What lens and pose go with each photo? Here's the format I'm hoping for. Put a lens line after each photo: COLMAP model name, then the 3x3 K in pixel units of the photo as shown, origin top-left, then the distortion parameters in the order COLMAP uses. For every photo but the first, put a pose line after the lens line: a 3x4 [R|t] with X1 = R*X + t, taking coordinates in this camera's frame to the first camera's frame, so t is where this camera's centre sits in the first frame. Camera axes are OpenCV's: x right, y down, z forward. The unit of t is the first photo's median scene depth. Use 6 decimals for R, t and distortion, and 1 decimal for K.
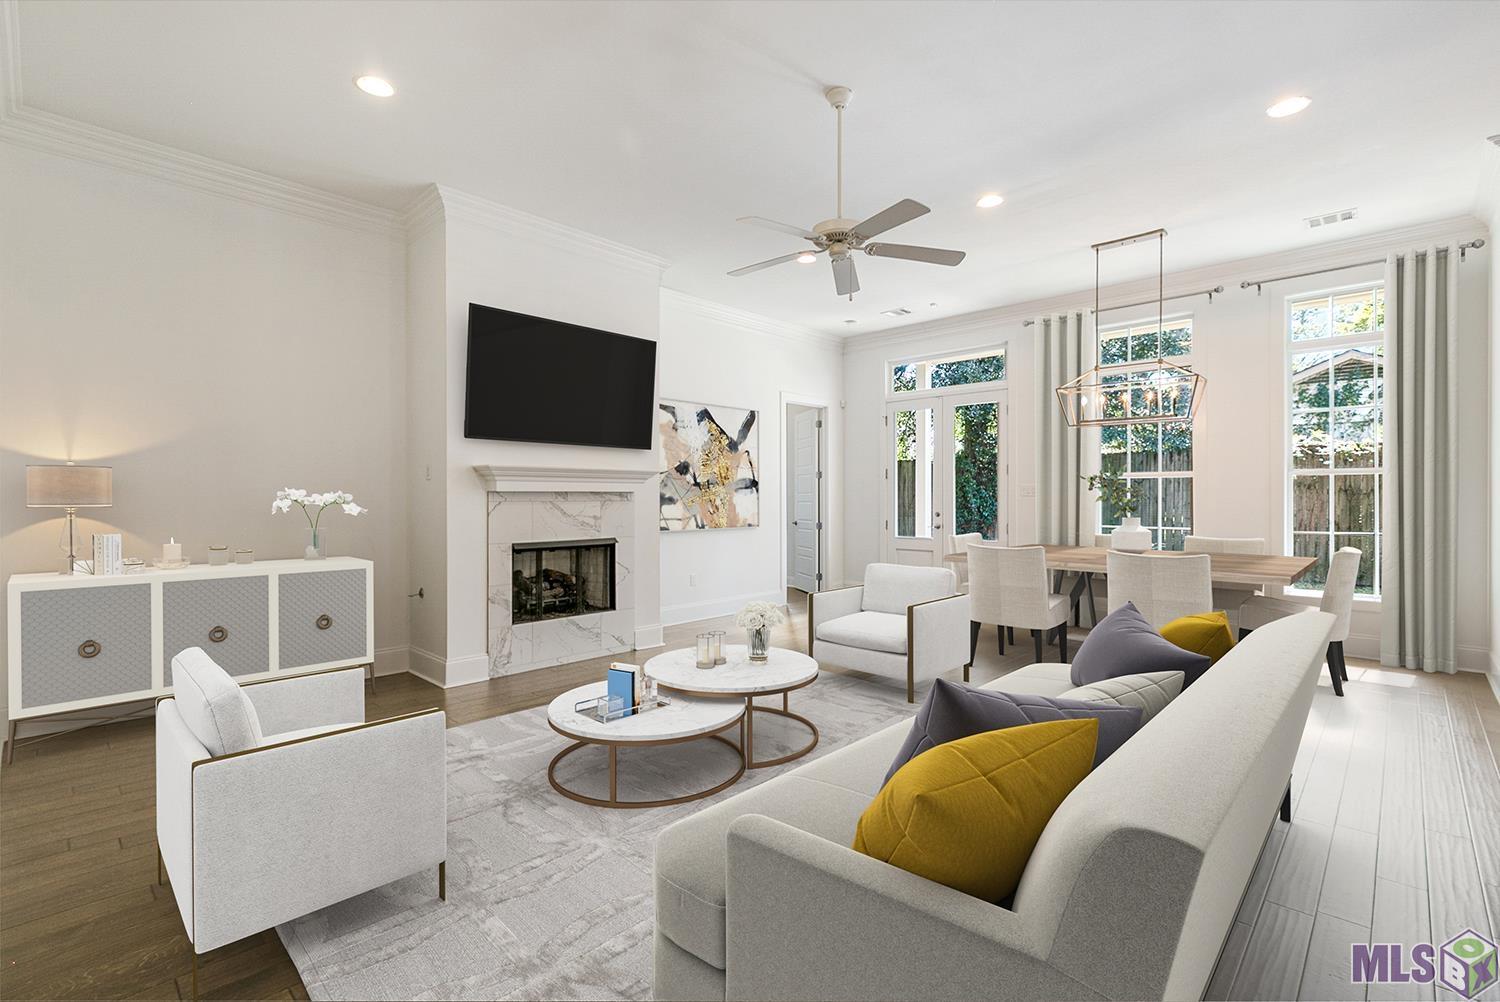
lens RADIAL K [[682.9, 0, 750.6], [0, 682.9, 501.0], [0, 0, 1]] dist [0.001449, 0.000149]
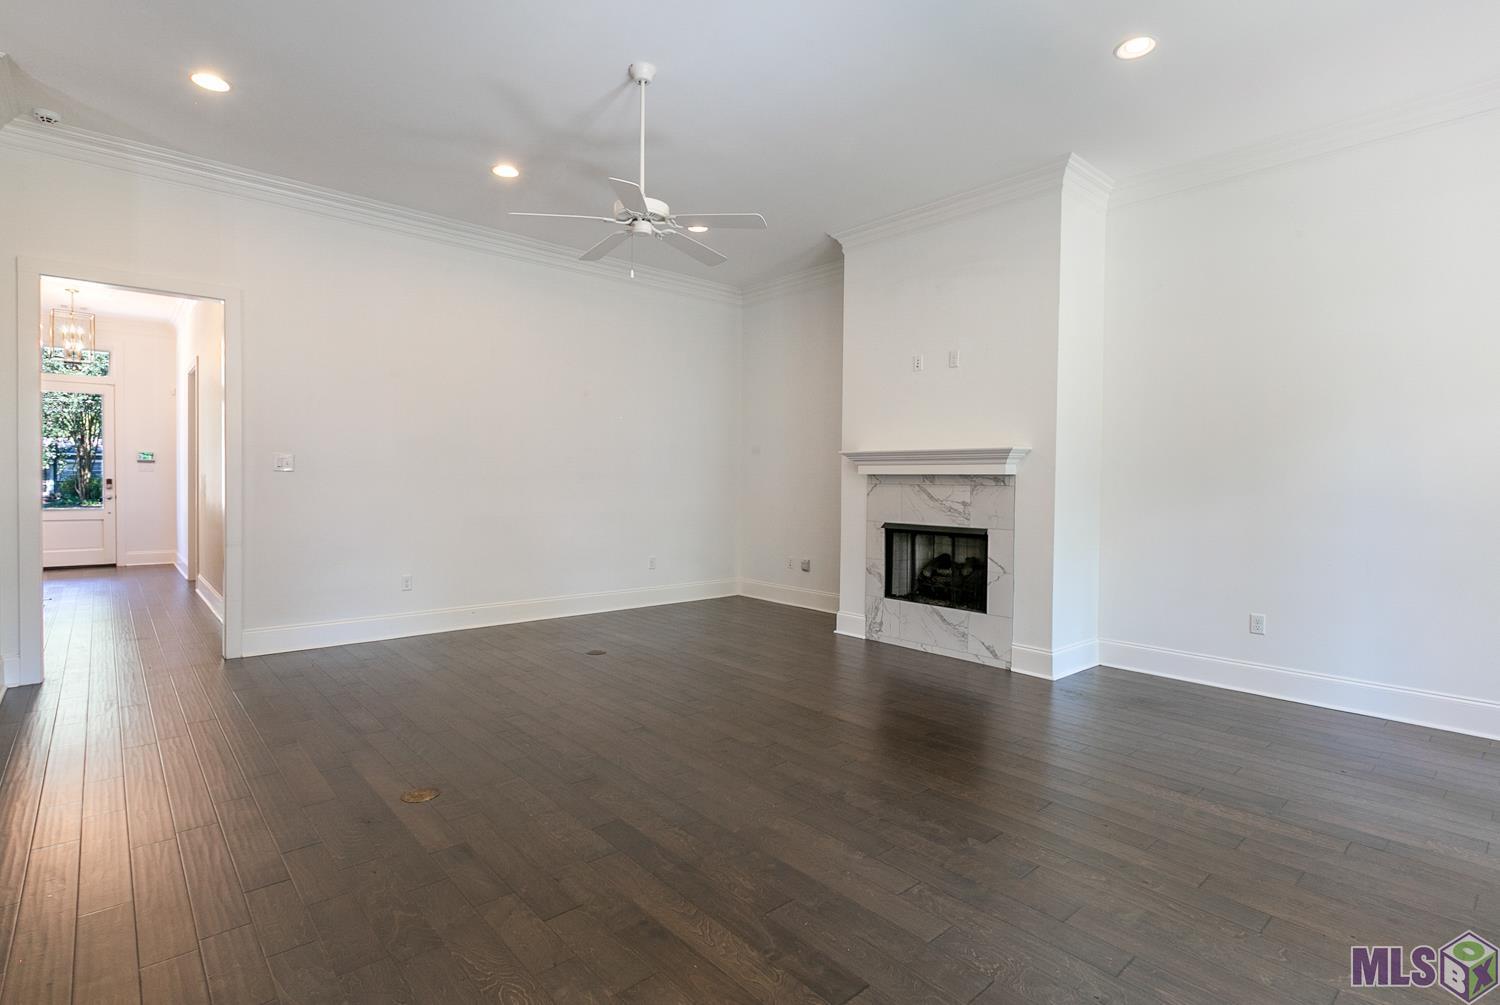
lens RADIAL K [[730.7, 0, 750.5], [0, 730.7, 492.6], [0, 0, 1]] dist [-0.002768, -0.000304]
pose [[-0.072578, 0.018778, -0.997186, 0.774266], [-0.014078, 0.999704, 0.019850, -0.005833], [0.997263, 0.015479, -0.072292, 0.814017]]
